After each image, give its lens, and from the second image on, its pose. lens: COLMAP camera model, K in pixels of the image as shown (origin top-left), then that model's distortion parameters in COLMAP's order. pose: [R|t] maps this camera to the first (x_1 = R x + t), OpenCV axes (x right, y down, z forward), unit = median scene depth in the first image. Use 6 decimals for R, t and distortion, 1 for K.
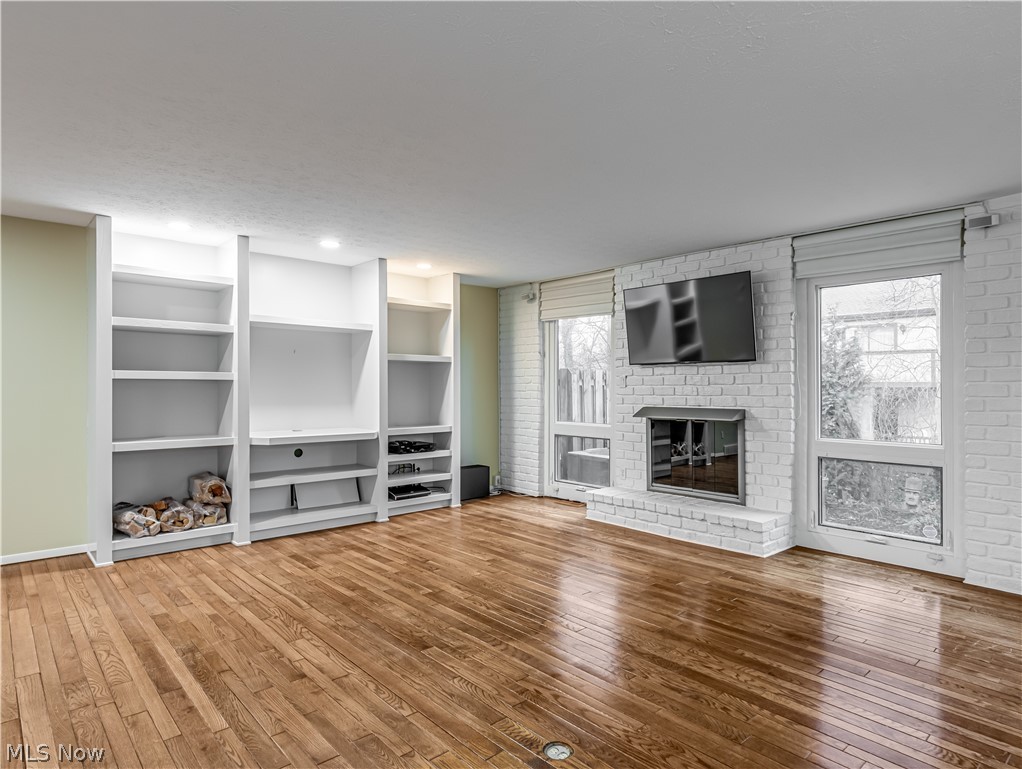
lens RADIAL K [[595.6, 0, 509.1], [0, 595.6, 388.8], [0, 0, 1]] dist [0.006375, 0.000031]
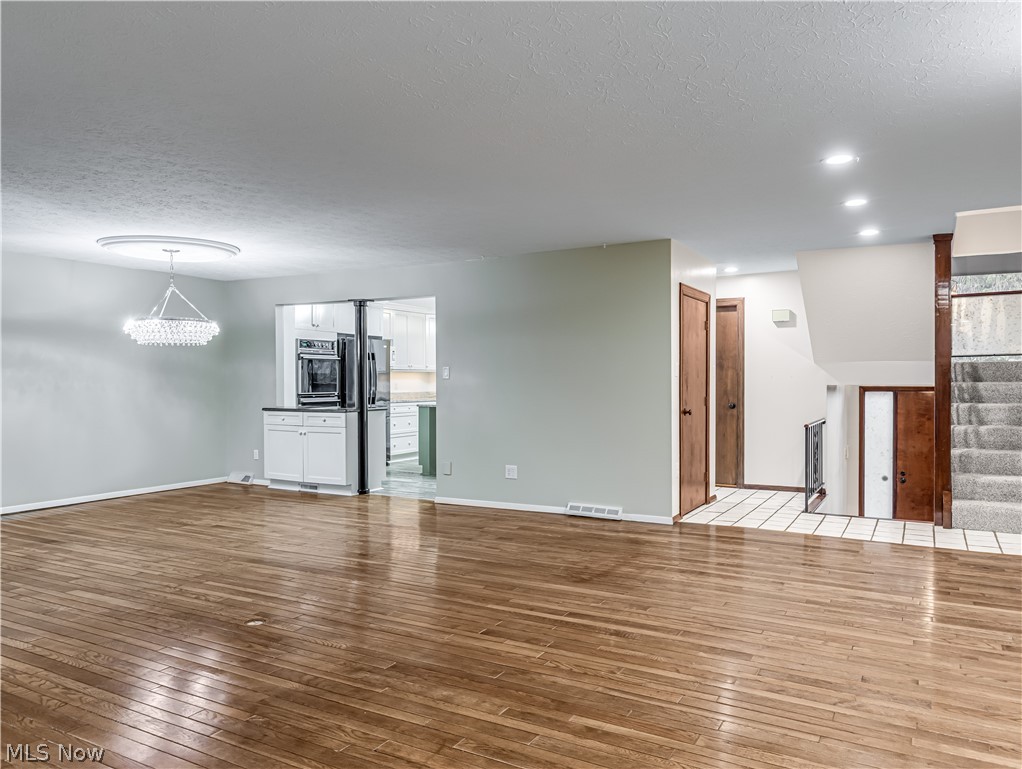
lens RADIAL K [[740.4, 0, 510.9], [0, 740.4, 392.5], [0, 0, 1]] dist [0.000858, -0.001119]
pose [[-0.945254, 0.008201, -0.326232, 0.032963], [0.001978, 0.999810, 0.019402, -0.001753], [0.326329, 0.017694, -0.945091, 1.293516]]
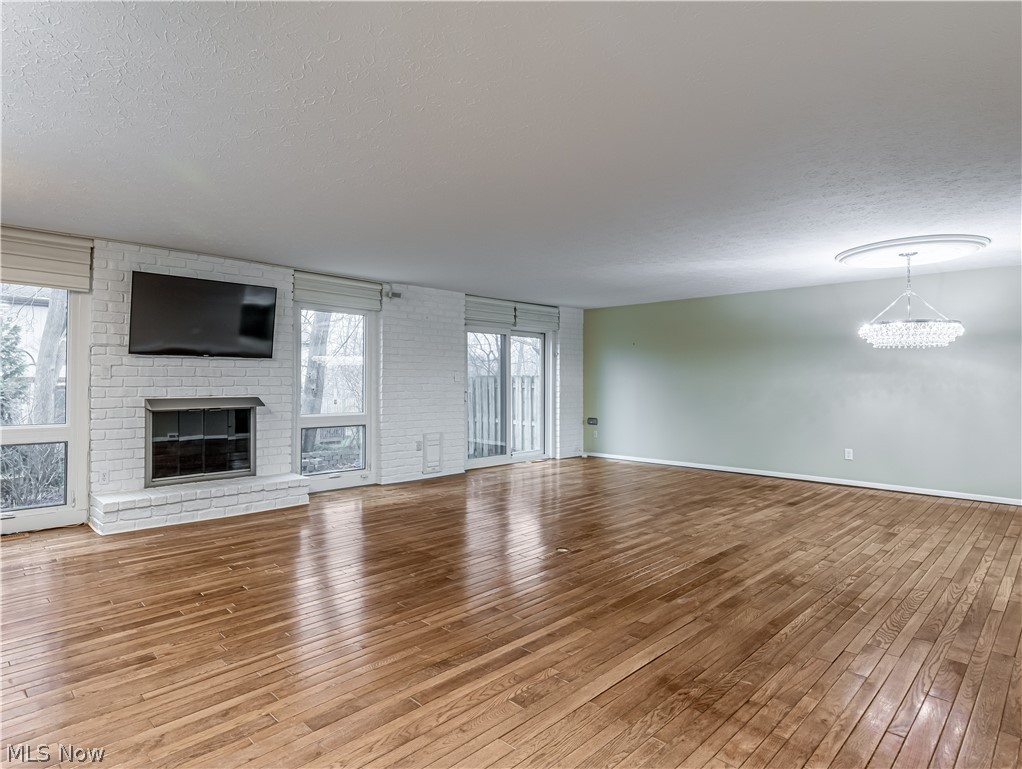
lens RADIAL K [[578.2, 0, 516.8], [0, 578.2, 379.7], [0, 0, 1]] dist [0.002215, -0.000196]
pose [[-0.073490, 0.000830, 0.997296, -0.869172], [-0.002095, 0.999997, -0.000987, -0.001297], [-0.997294, -0.002162, -0.073488, 0.577341]]
